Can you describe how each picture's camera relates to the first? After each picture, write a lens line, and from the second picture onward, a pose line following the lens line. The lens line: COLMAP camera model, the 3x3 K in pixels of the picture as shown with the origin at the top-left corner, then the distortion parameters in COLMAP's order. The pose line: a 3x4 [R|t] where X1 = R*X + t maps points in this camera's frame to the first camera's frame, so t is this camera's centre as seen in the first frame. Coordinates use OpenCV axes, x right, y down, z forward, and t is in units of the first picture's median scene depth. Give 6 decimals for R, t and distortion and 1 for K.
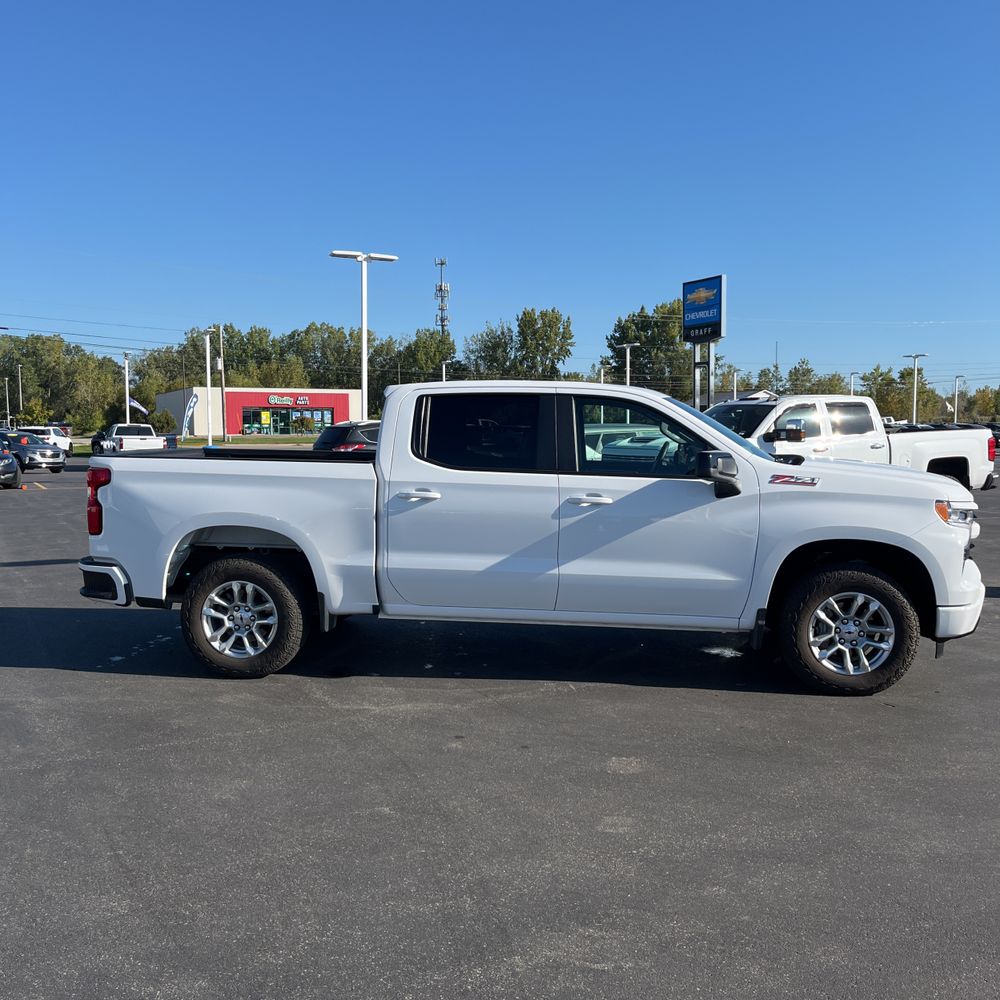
lens RADIAL K [[1025.5, 0, 507.9], [0, 1025.5, 502.4], [0, 0, 1]] dist [0.038346, -0.045138]
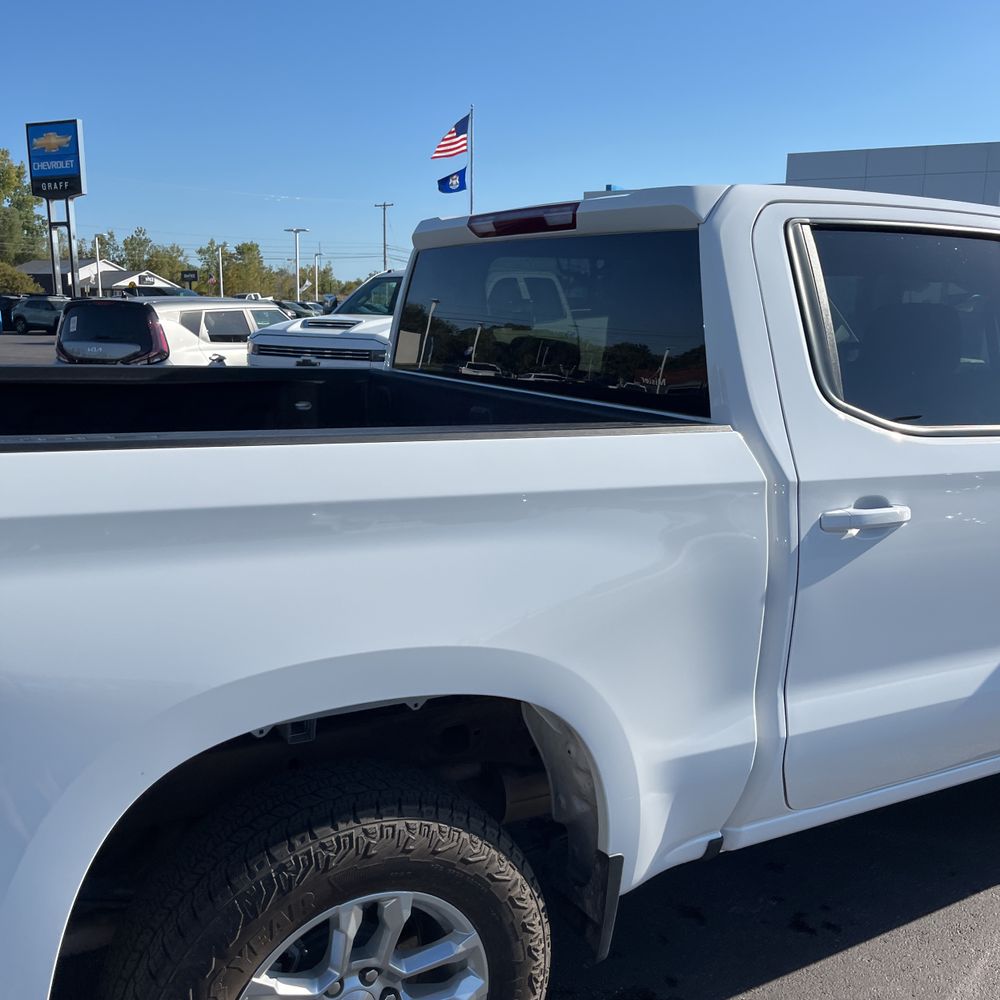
lens RADIAL K [[1034.4, 0, 500.0], [0, 1034.4, 500.0], [0, 0, 1]] dist [0.047221, -0.081215]
pose [[0.808798, -0.094388, 0.580463, -0.375884], [0.027256, 0.991992, 0.123329, -0.057460], [-0.587455, -0.083927, 0.804893, 0.762921]]
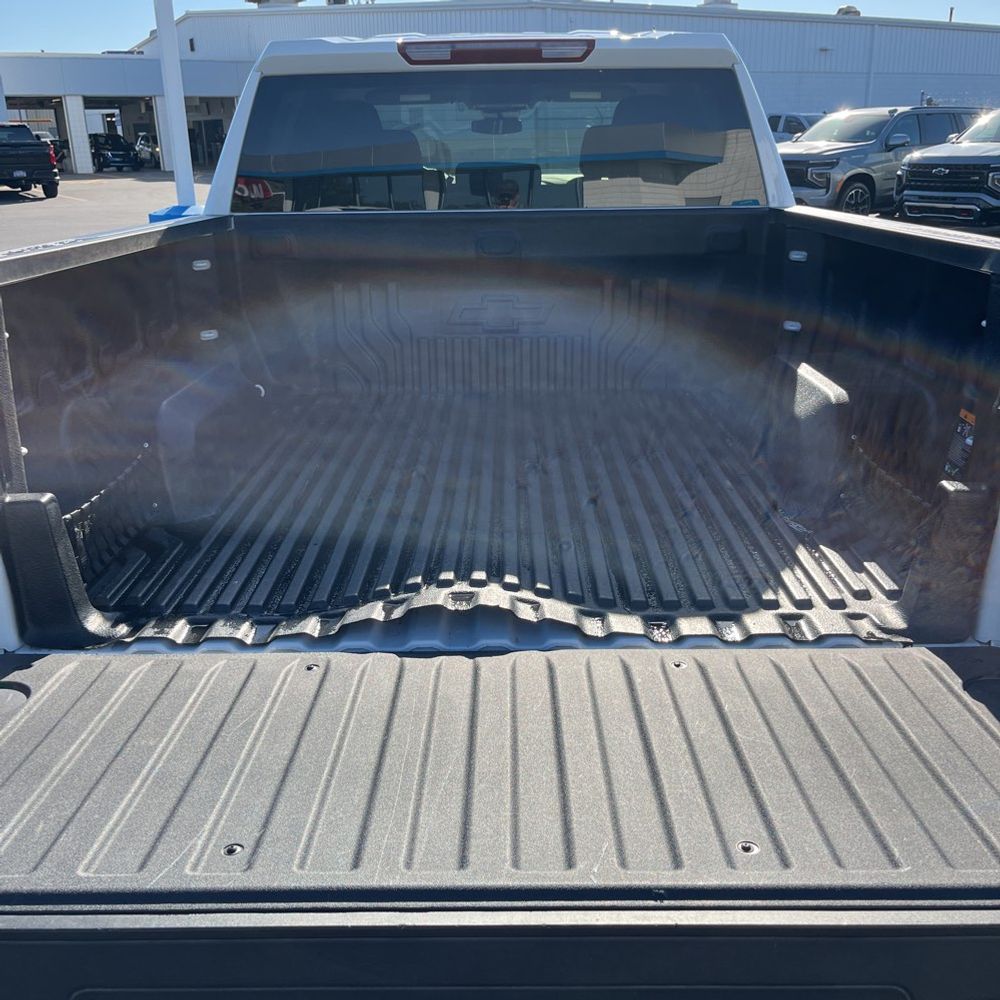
lens RADIAL K [[1011.5, 0, 500.0], [0, 1011.5, 500.0], [0, 0, 1]] dist [0.016548, 0.014011]
pose [[-0.100976, -0.332534, 0.937670, -0.605844], [0.092979, 0.935208, 0.341673, -0.085844], [-0.990535, 0.121684, -0.063515, 1.164842]]
